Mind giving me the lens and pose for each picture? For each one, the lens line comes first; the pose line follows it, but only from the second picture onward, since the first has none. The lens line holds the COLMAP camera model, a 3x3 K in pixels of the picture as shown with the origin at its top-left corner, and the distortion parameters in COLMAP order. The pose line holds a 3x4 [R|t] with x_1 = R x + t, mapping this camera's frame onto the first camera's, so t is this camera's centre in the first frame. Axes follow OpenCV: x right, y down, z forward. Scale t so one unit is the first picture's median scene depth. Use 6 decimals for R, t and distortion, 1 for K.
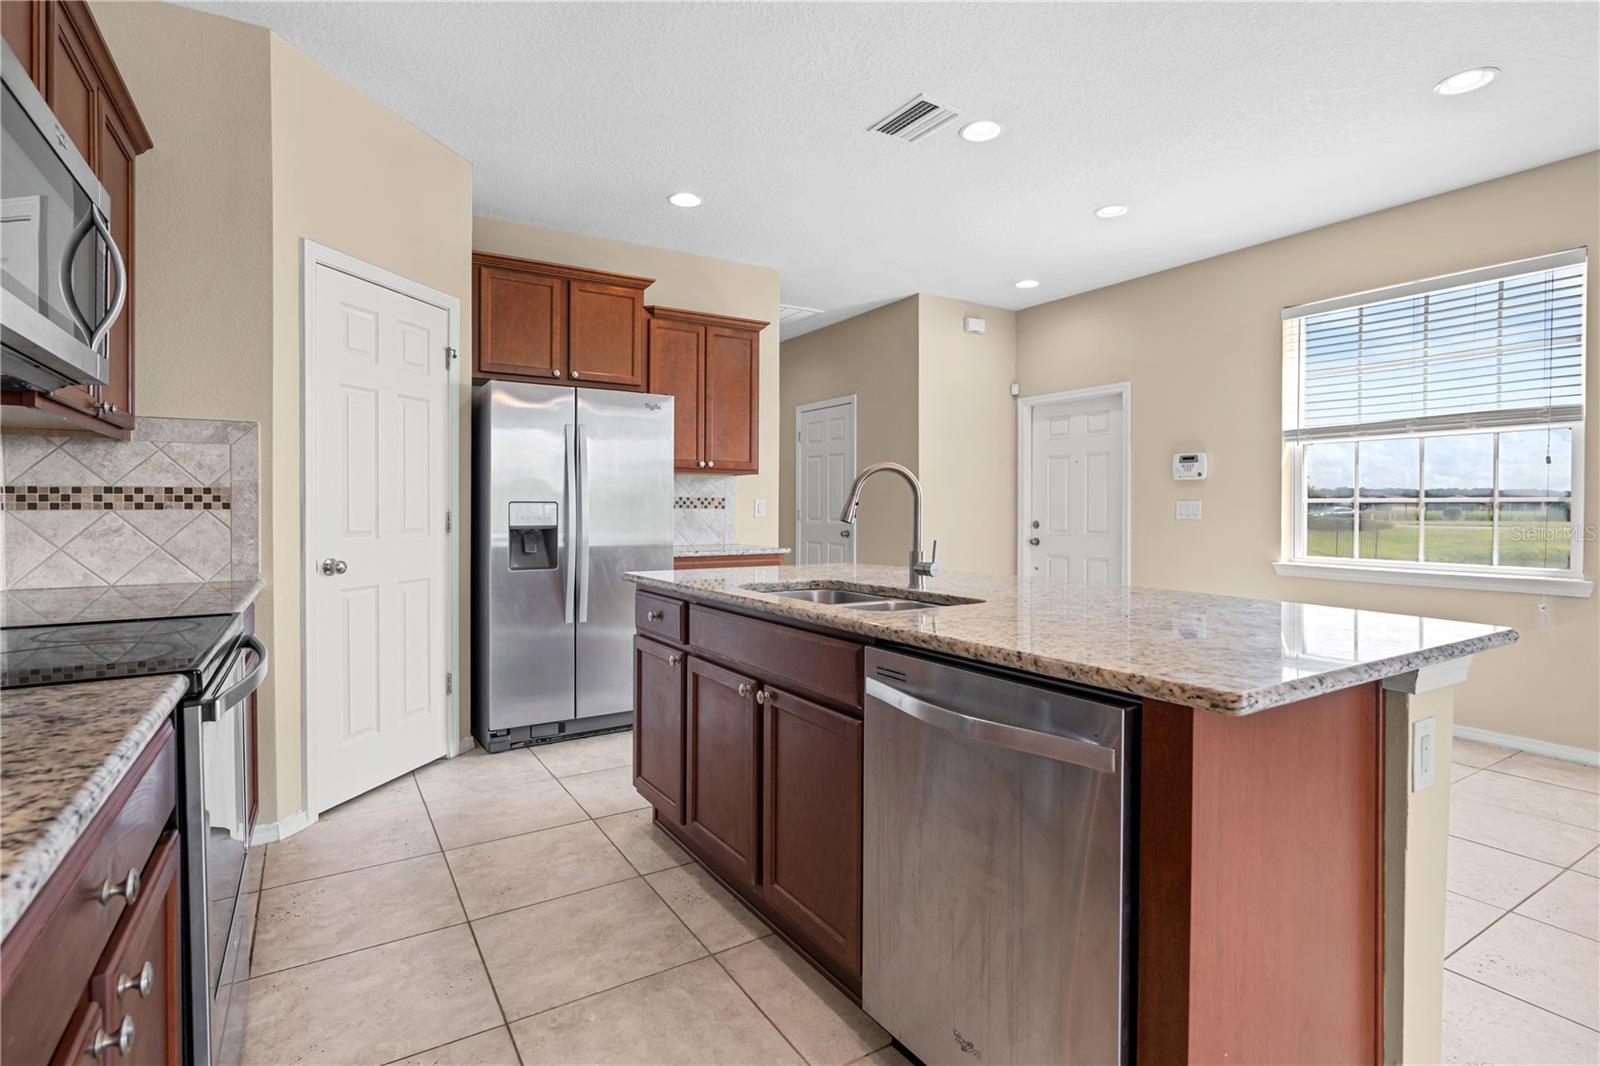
lens RADIAL K [[770.4, 0, 794.6], [0, 770.4, 514.9], [0, 0, 1]] dist [-0.009959, 0.002389]
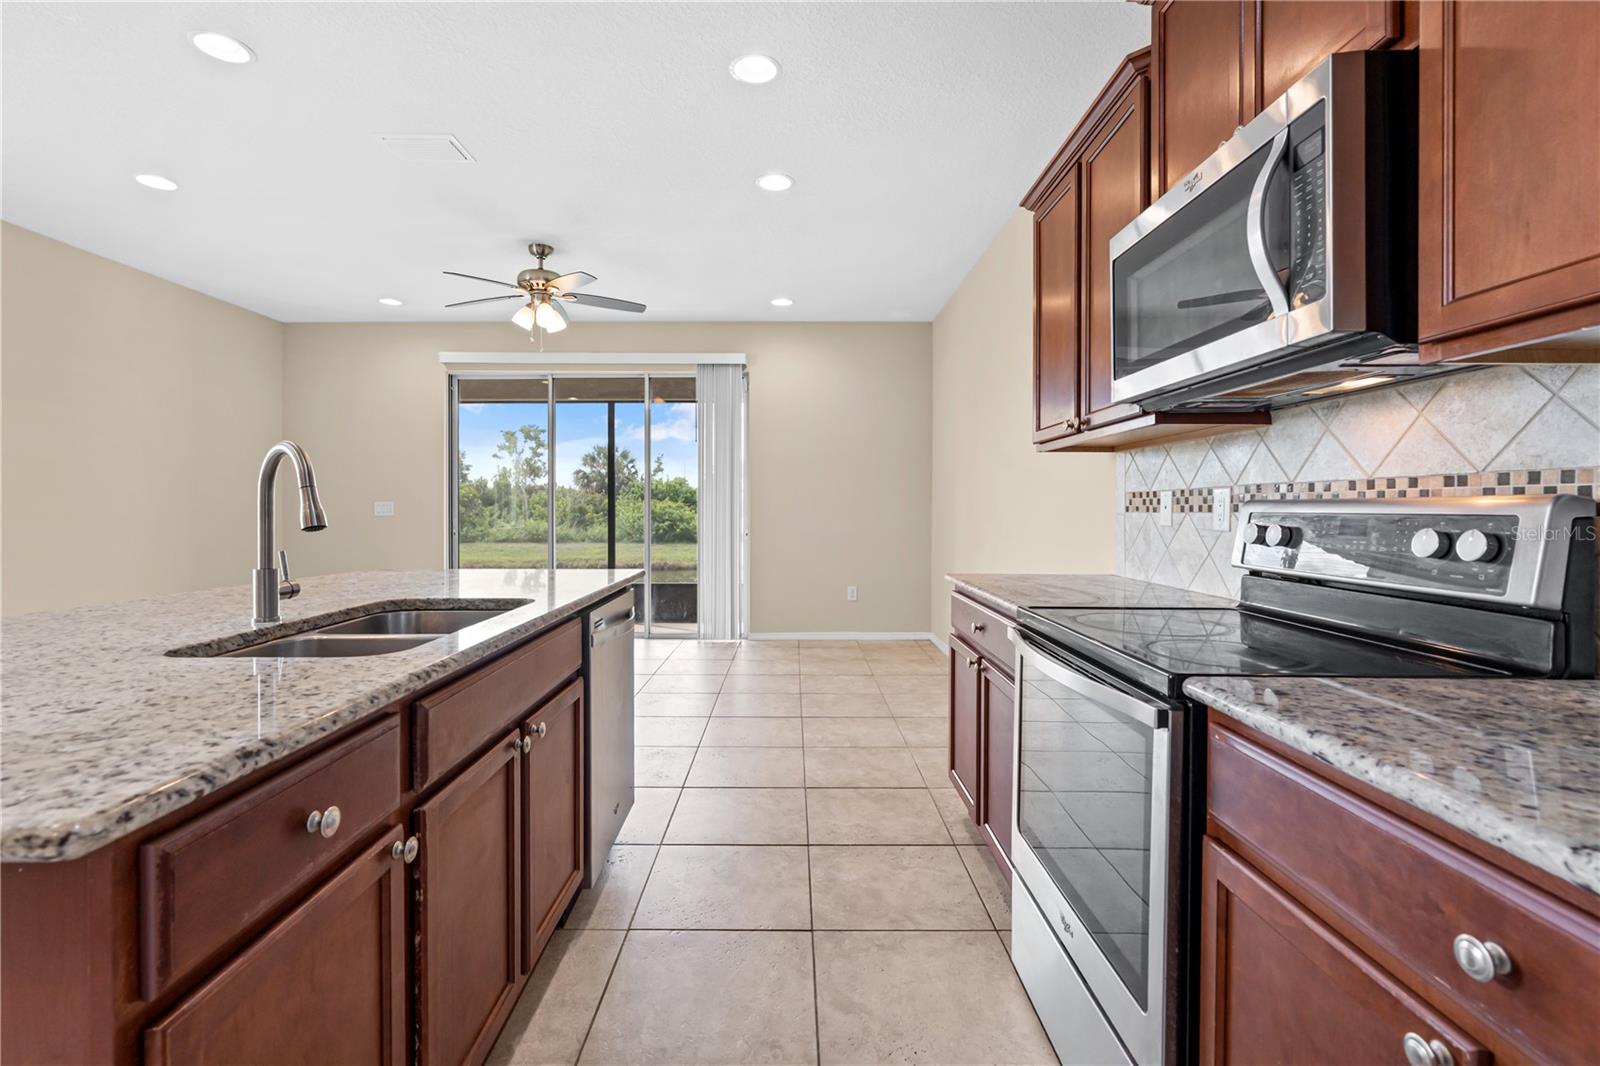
lens RADIAL K [[731.9, 0, 779.3], [0, 731.9, 518.0], [0, 0, 1]] dist [-0.010527, 0.002772]
pose [[-0.843575, -0.011454, 0.536889, -0.392621], [0.001285, 0.999727, 0.023348, -0.009099], [-0.537010, 0.020386, -0.843330, 0.862433]]
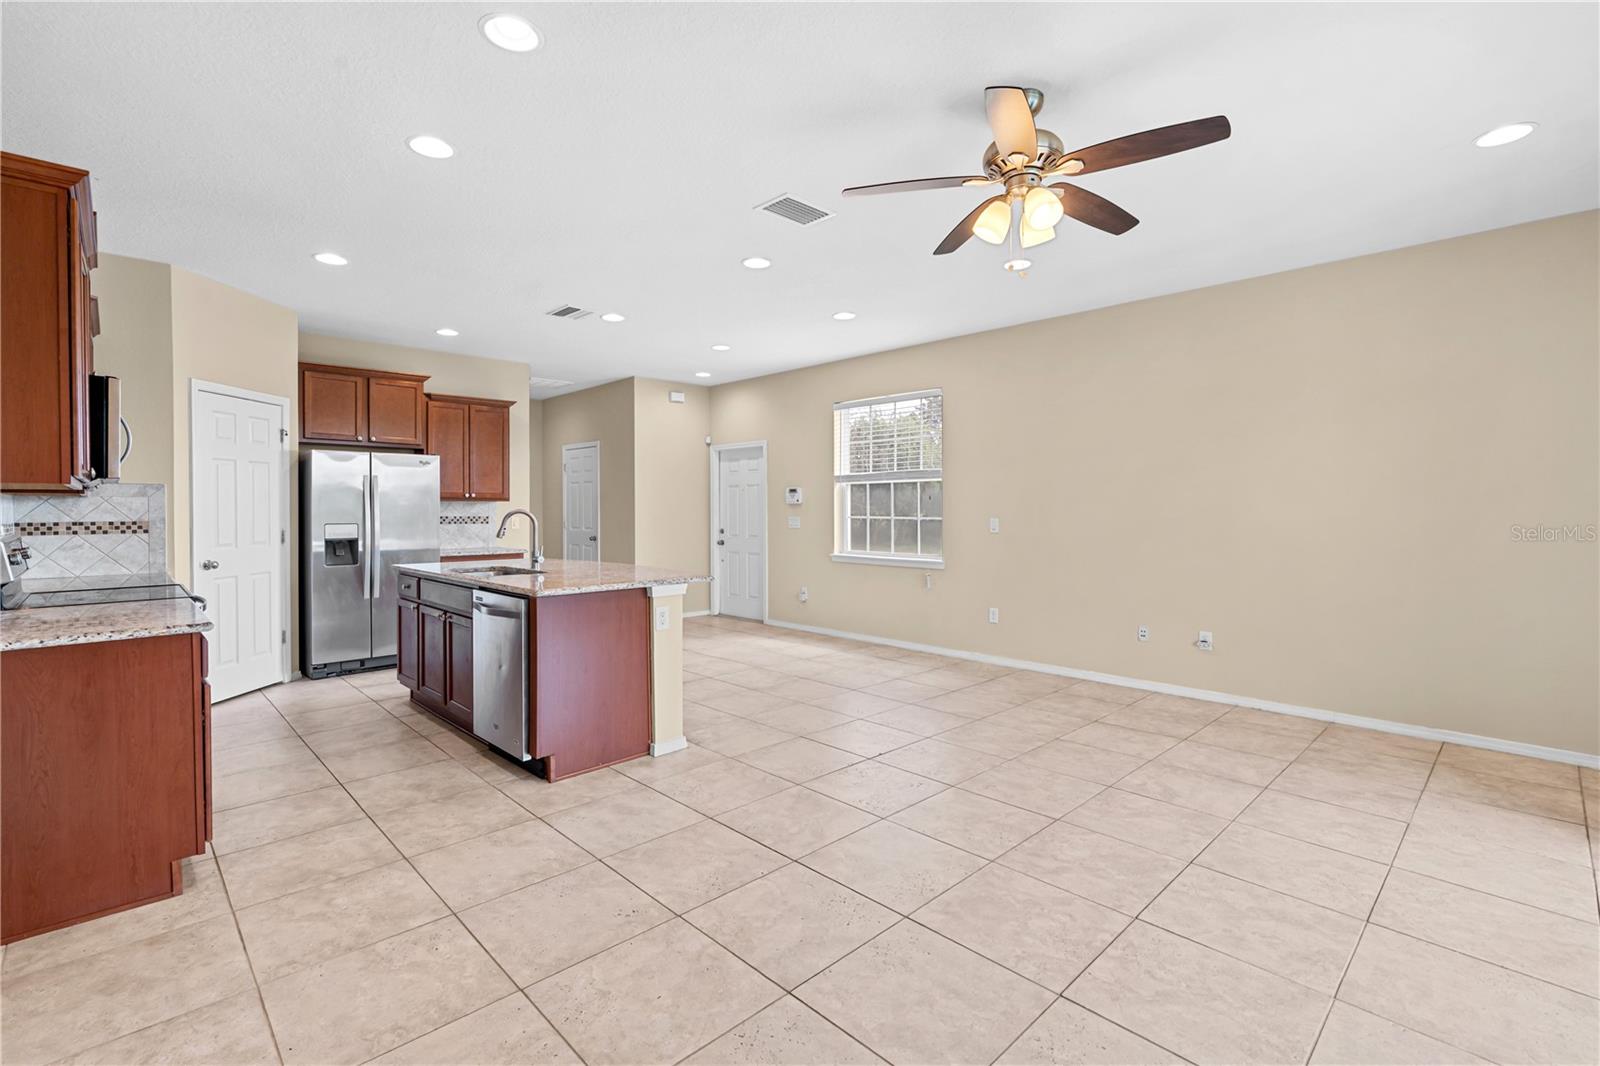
lens RADIAL K [[731.9, 0, 800.0], [0, 731.9, 512.1], [0, 0, 1]] dist [-0.010527, 0.002772]
pose [[0.977723, -0.004465, 0.209853, 0.287651], [0.005506, 0.999975, -0.004378, -0.029954], [-0.209828, 0.005436, 0.977723, -0.713825]]
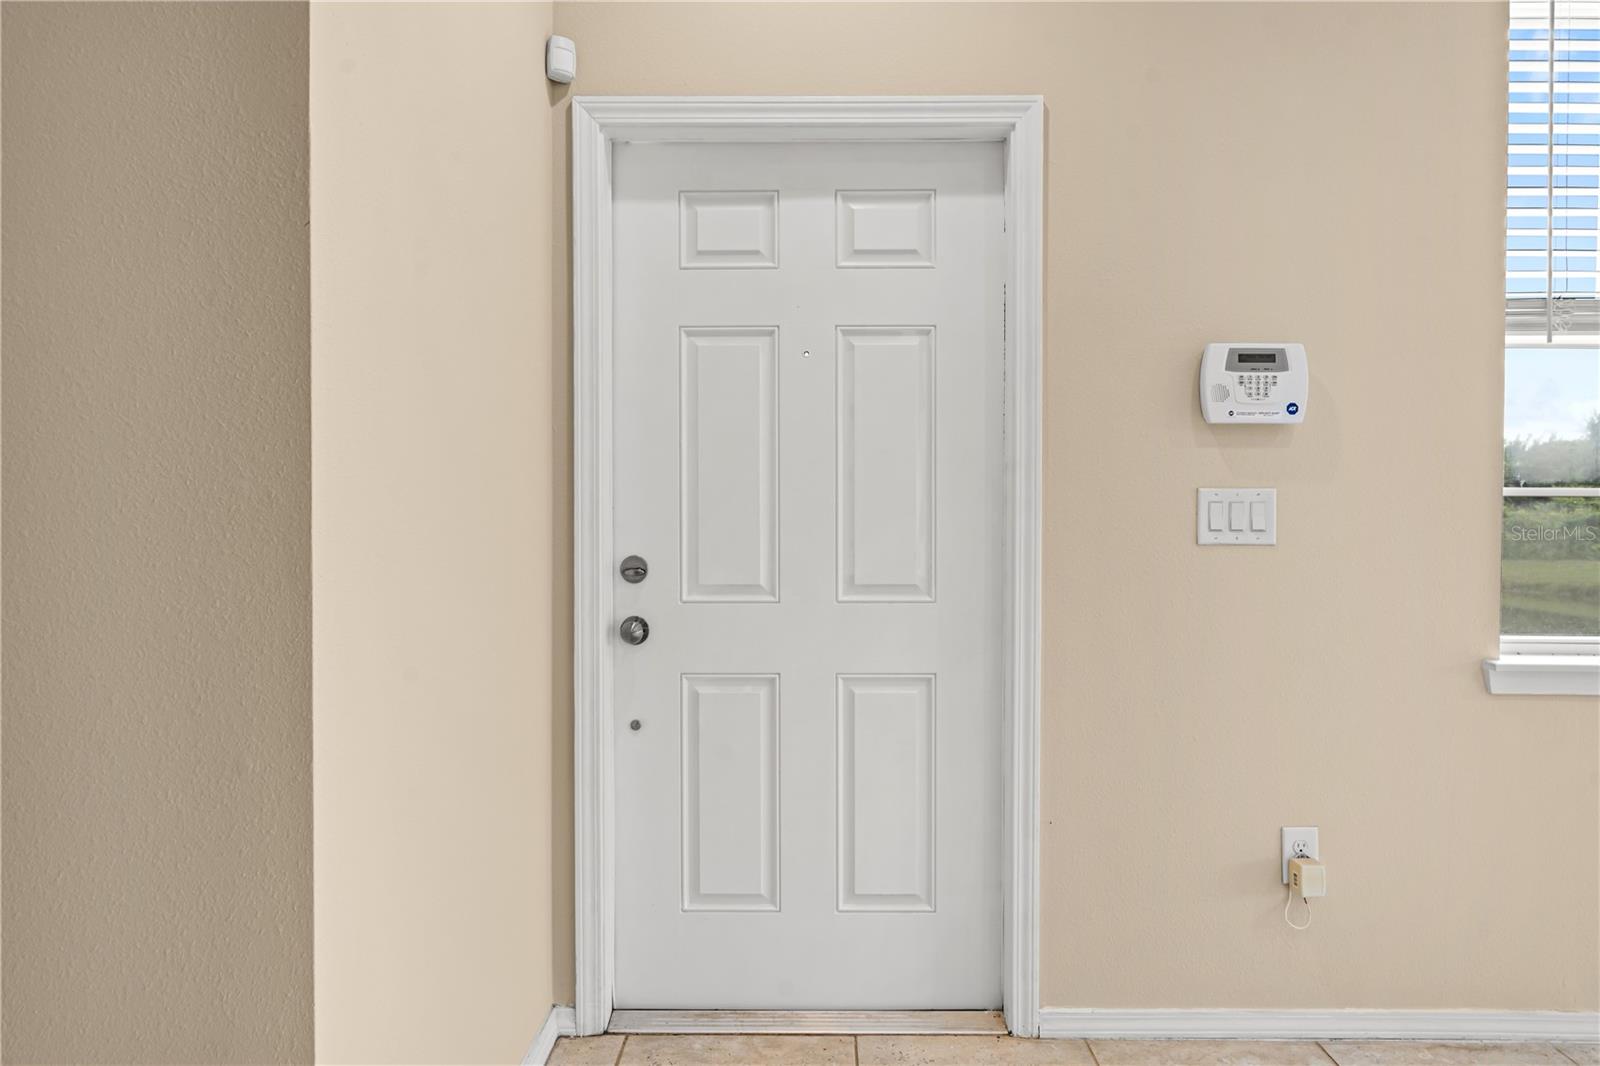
lens RADIAL K [[1005.1, 0, 800.9], [0, 1005.1, 524.5], [0, 0, 1]] dist [0.027349, 0.002187]
pose [[0.521626, -0.015587, 0.853032, 0.059394], [0.007968, 0.999878, 0.013398, -0.013899], [-0.853137, -0.000192, 0.521687, 1.320917]]
